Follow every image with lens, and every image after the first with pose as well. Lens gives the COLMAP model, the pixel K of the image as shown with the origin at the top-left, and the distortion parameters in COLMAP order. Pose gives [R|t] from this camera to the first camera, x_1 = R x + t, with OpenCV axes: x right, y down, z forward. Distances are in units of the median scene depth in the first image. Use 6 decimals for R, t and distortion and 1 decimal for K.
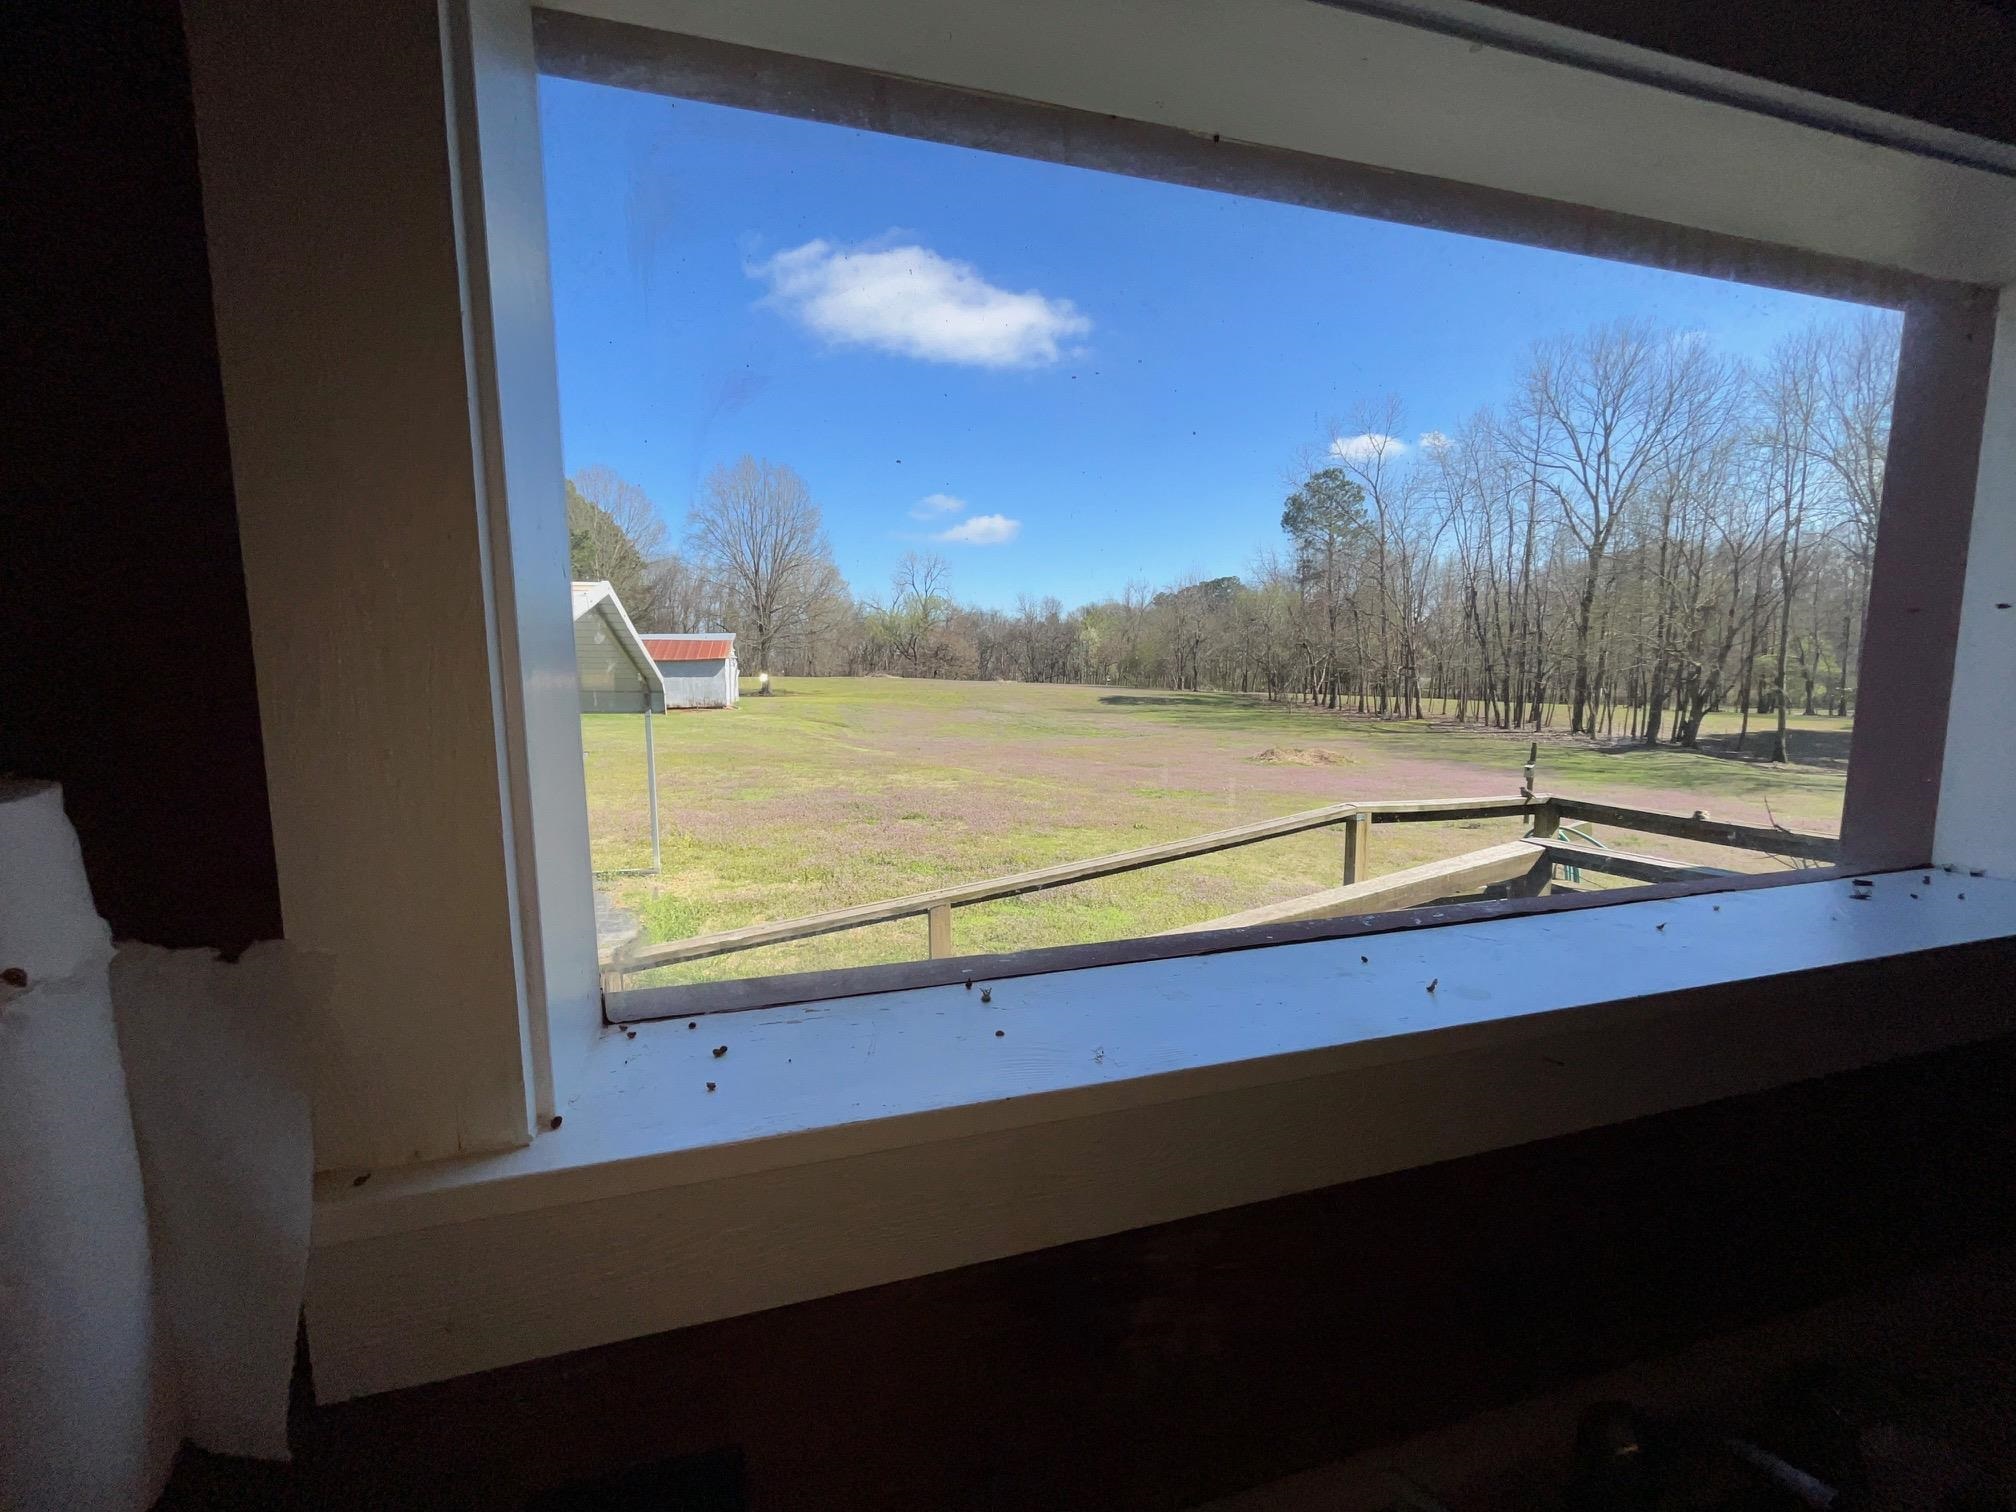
lens RADIAL K [[815.3, 0, 1008.5], [0, 815.3, 766.2], [0, 0, 1]] dist [-0.004978, -0.000347]
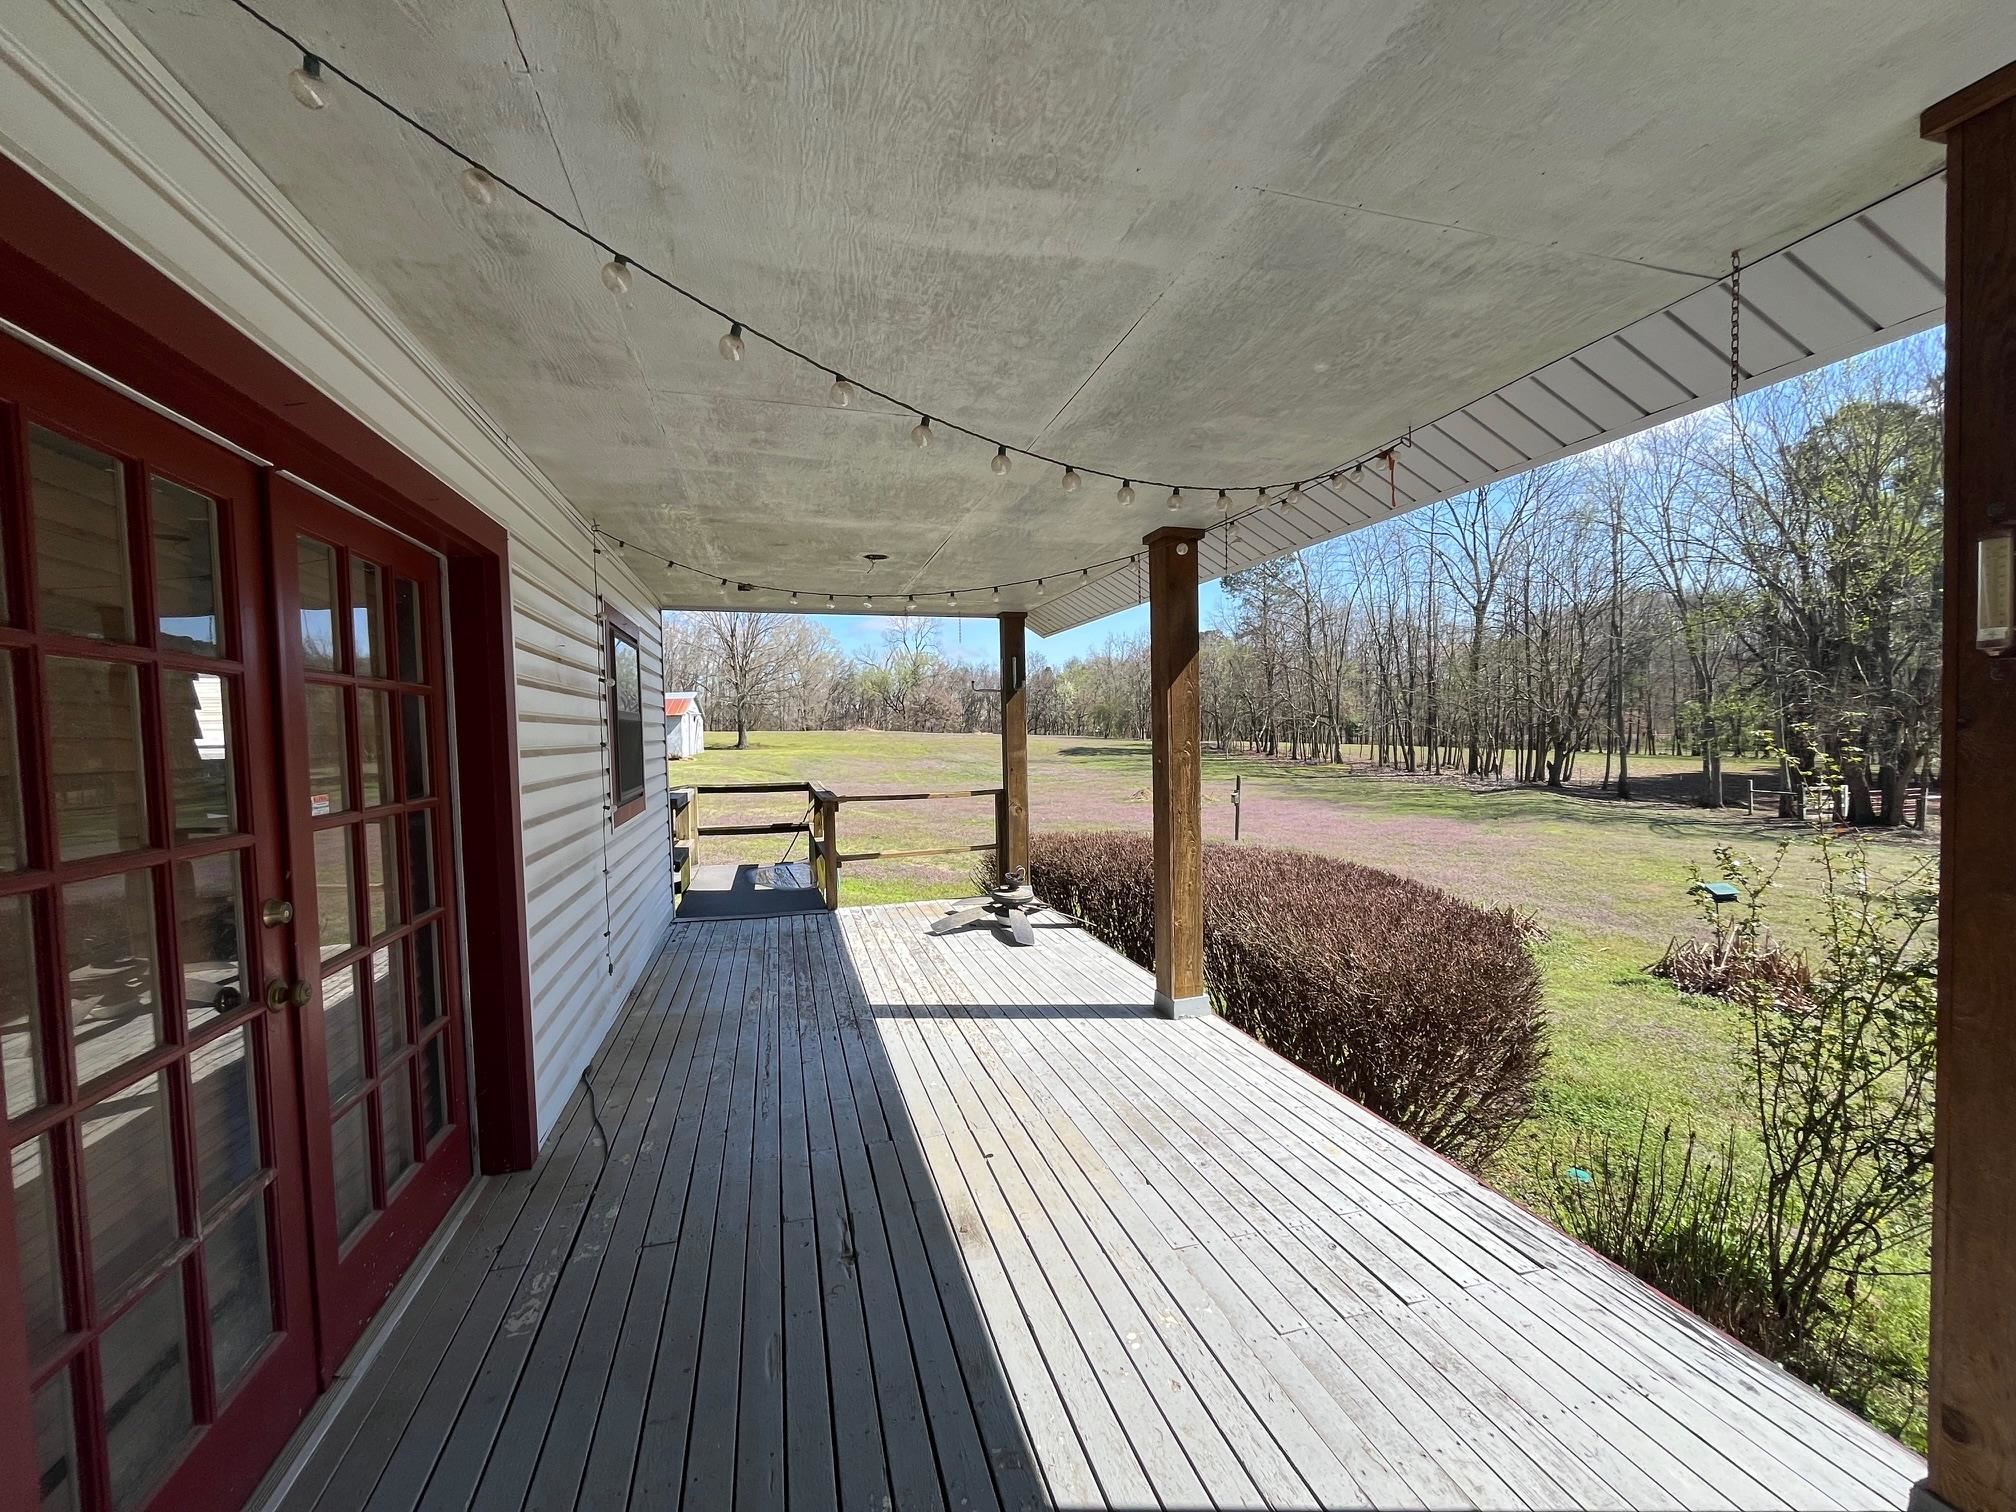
lens RADIAL K [[815.3, 0, 1006.5], [0, 815.3, 764.3], [0, 0, 1]] dist [-0.004978, -0.000347]
pose [[0.999806, -0.009413, -0.017291, 0.068846], [0.008240, 0.997738, -0.066721, 0.007866], [0.017880, 0.066565, 0.997622, -0.057489]]
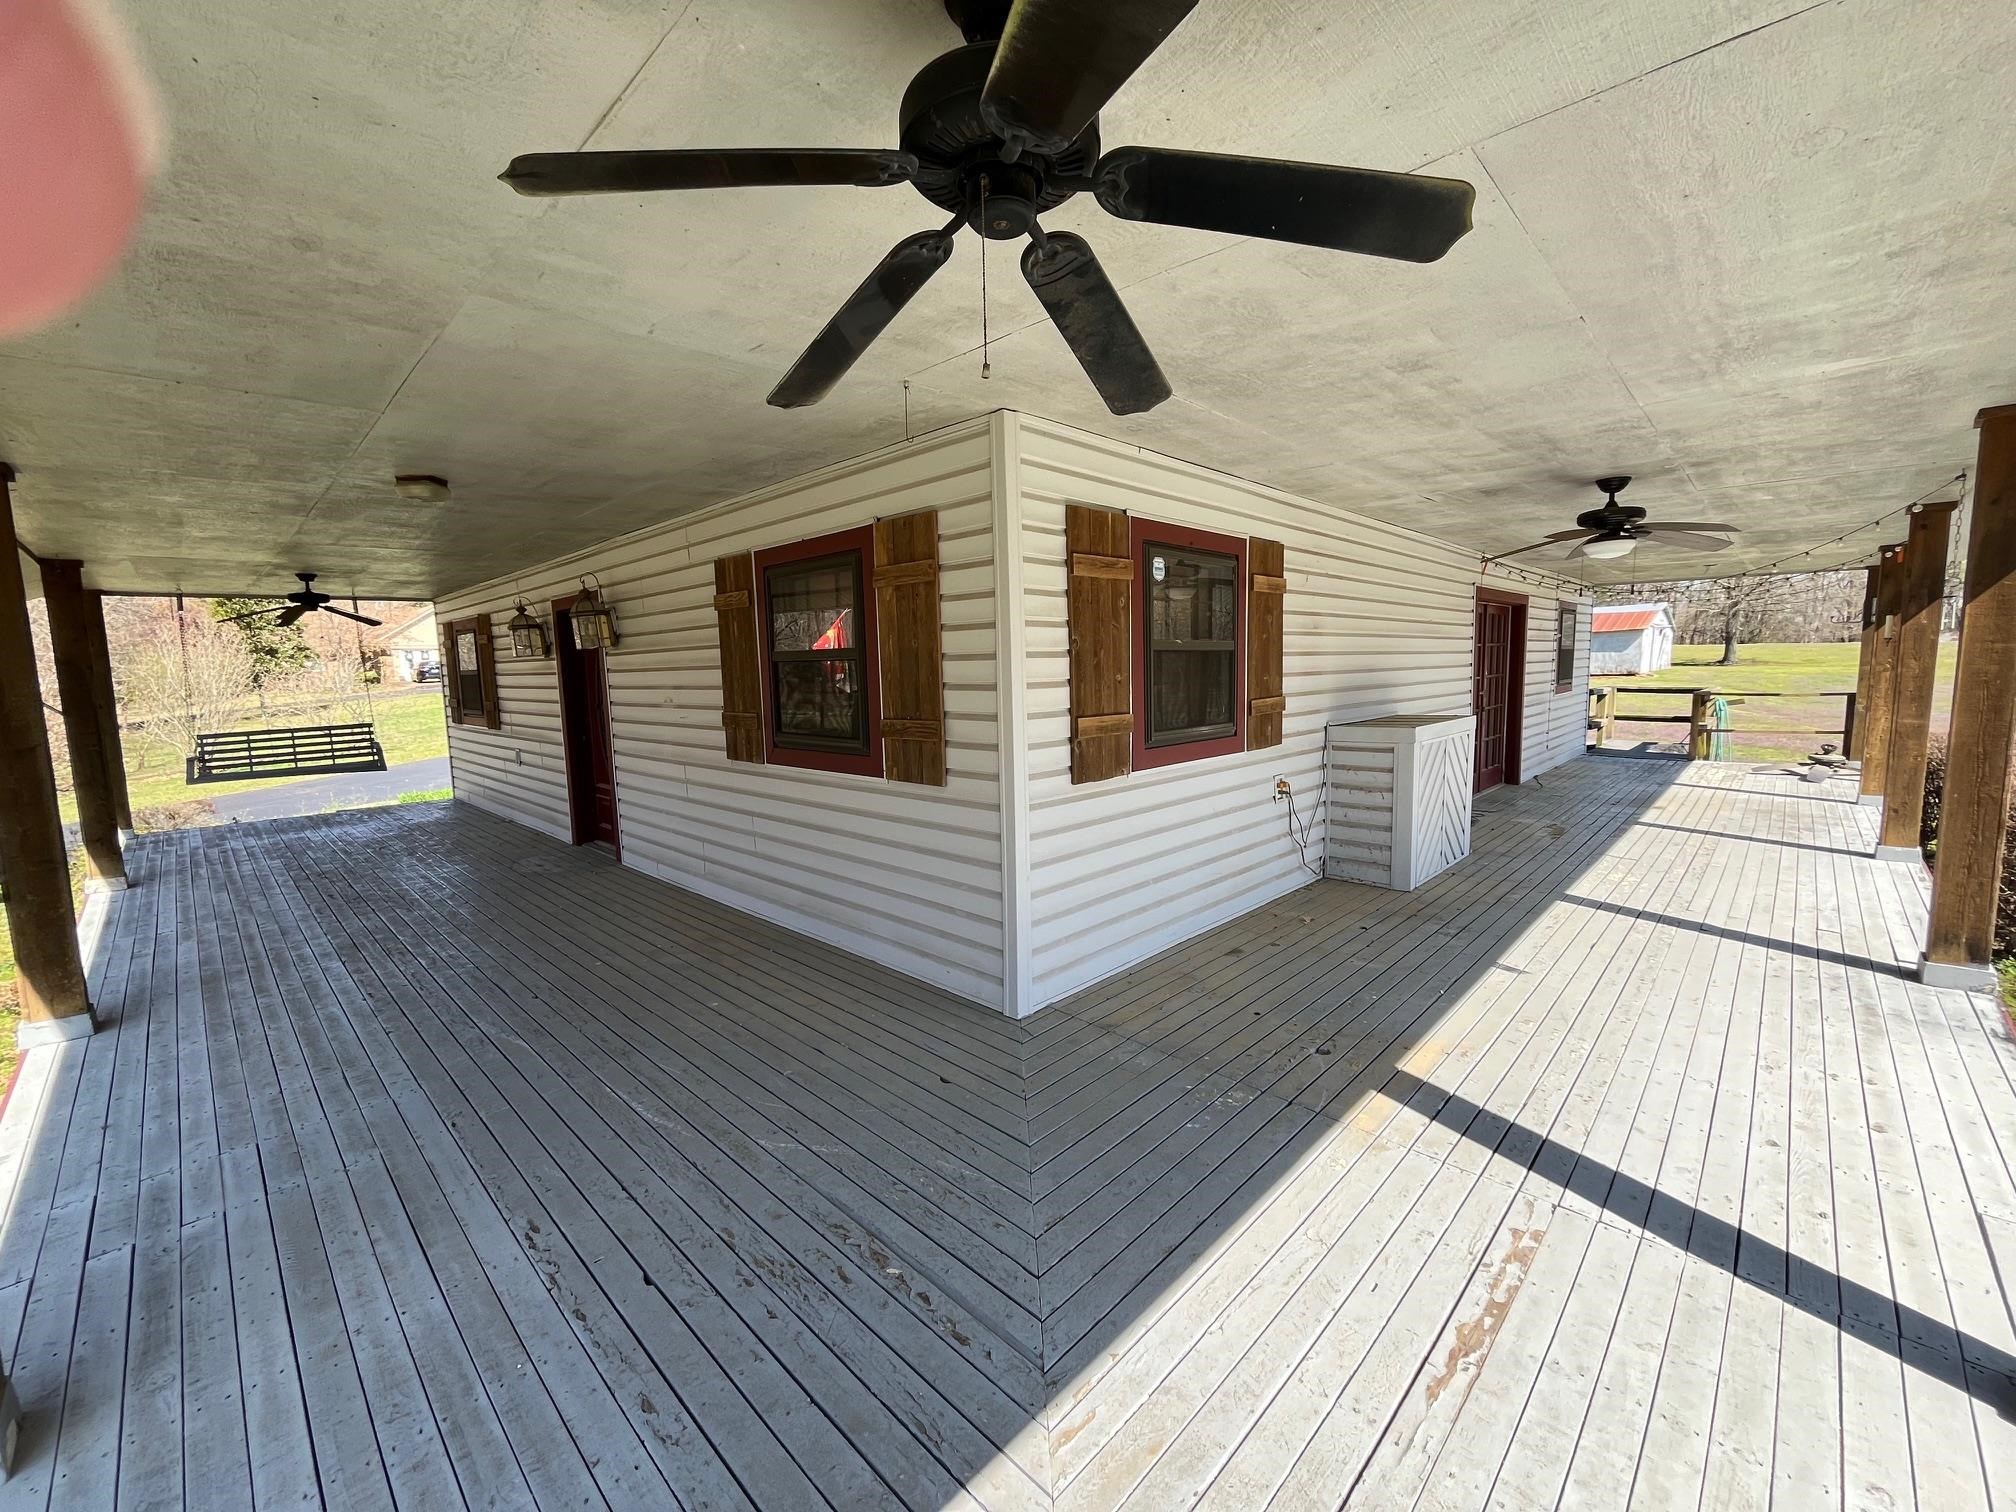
lens RADIAL K [[815.3, 0, 1013.3], [0, 815.3, 759.7], [0, 0, 1]] dist [-0.004978, -0.000347]
pose [[0.488238, 0.102204, -0.866705, 0.742181], [-0.078682, 0.994229, 0.072918, 0.129955], [0.869156, 0.032593, 0.493462, -1.351185]]
